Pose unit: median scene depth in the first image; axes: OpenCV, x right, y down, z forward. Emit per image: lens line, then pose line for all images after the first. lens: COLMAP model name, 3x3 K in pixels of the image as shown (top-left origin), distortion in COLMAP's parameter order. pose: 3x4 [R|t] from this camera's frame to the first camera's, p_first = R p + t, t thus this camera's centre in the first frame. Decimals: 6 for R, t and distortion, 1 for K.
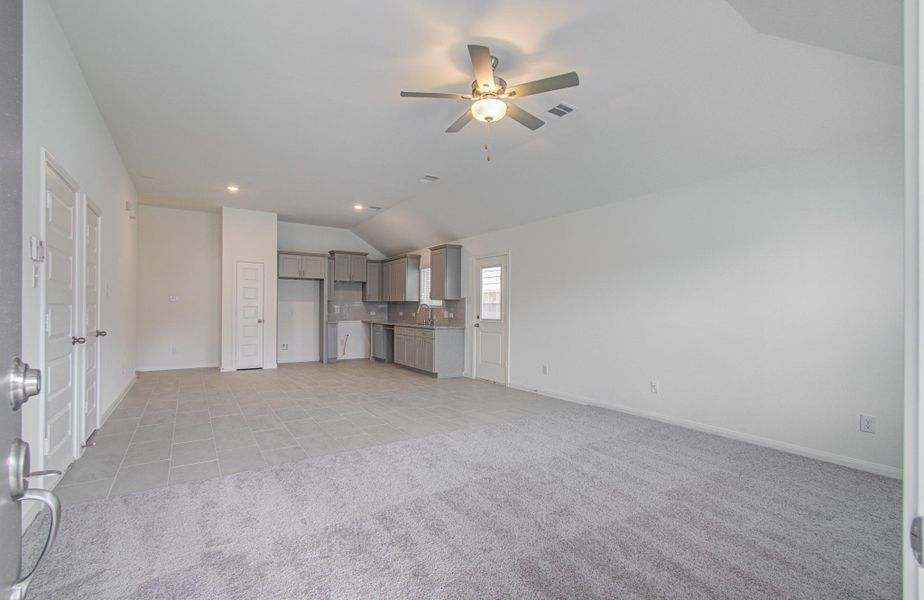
lens RADIAL K [[398.4, 0, 466.6], [0, 398.4, 307.1], [0, 0, 1]] dist [-0.065220, 0.000038]
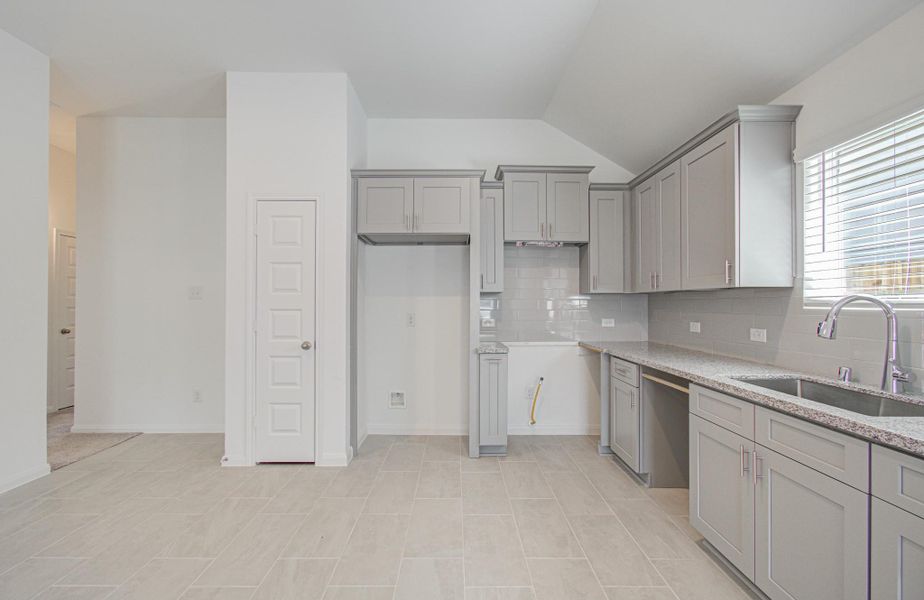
lens RADIAL K [[399.2, 0, 462.2], [0, 399.2, 303.0], [0, 0, 1]] dist [-0.000250, 0.000157]
pose [[0.830588, -0.008132, -0.556828, -0.153638], [0.006594, 0.999967, -0.004767, -0.003670], [0.556849, 0.000288, 0.830614, 0.672347]]
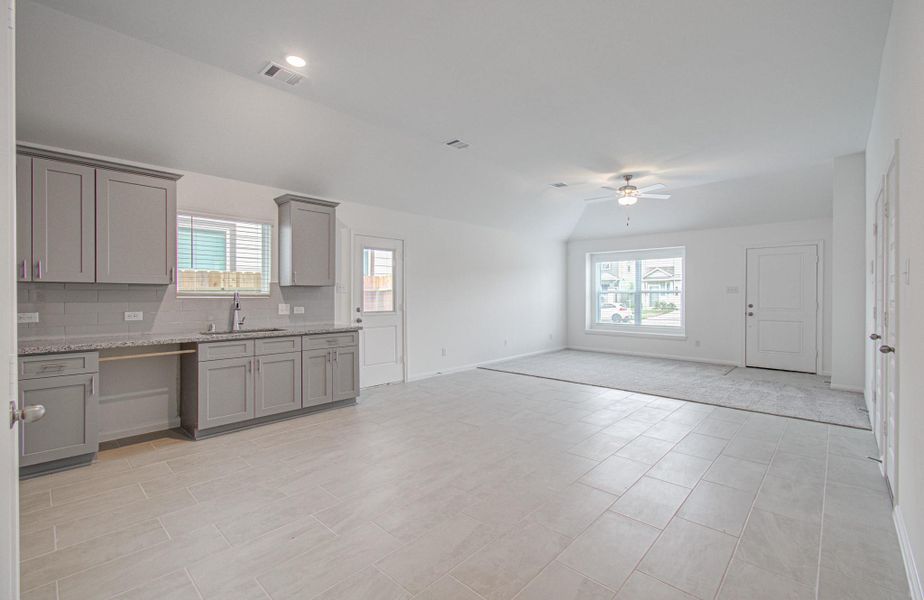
lens RADIAL K [[406.0, 0, 457.1], [0, 406.0, 296.7], [0, 0, 1]] dist [-0.002858, 0.000038]
pose [[-0.198905, -0.009157, 0.979976, -0.630464], [-0.007096, 0.999944, 0.007904, -0.006693], [-0.979993, -0.005382, -0.198959, 0.784500]]
